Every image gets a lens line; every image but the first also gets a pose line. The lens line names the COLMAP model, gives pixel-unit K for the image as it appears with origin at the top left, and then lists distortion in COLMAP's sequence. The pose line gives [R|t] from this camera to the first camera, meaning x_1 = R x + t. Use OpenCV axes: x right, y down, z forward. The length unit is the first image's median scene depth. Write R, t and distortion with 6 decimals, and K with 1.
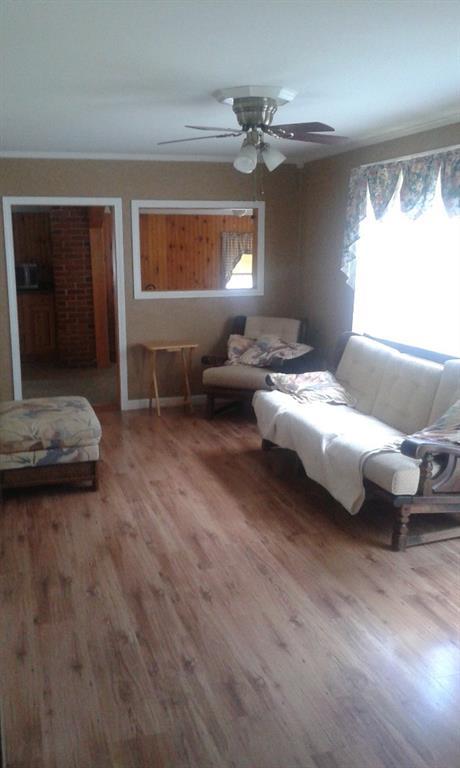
lens RADIAL K [[773.4, 0, 229.3], [0, 773.4, 399.9], [0, 0, 1]] dist [0.053992, -0.015762]
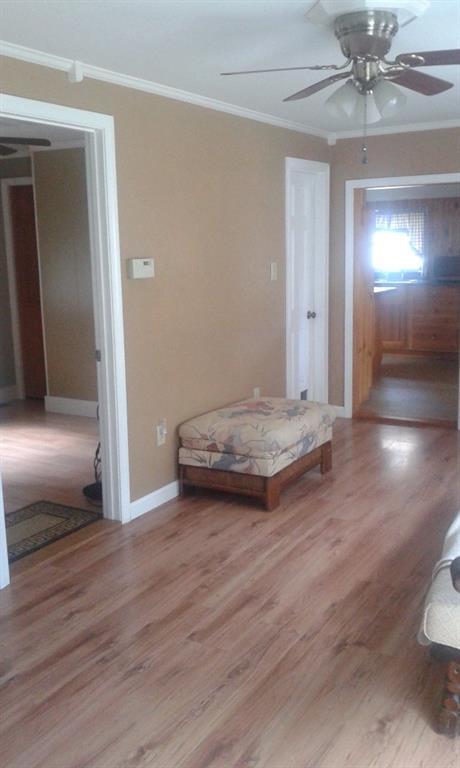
lens RADIAL K [[773.4, 0, 229.3], [0, 773.4, 399.9], [0, 0, 1]] dist [0.053992, -0.015762]
pose [[0.677967, 0.156739, -0.718187, 0.435325], [-0.139451, 0.986686, 0.083695, -0.079051], [0.721744, 0.043409, 0.690798, 0.387145]]
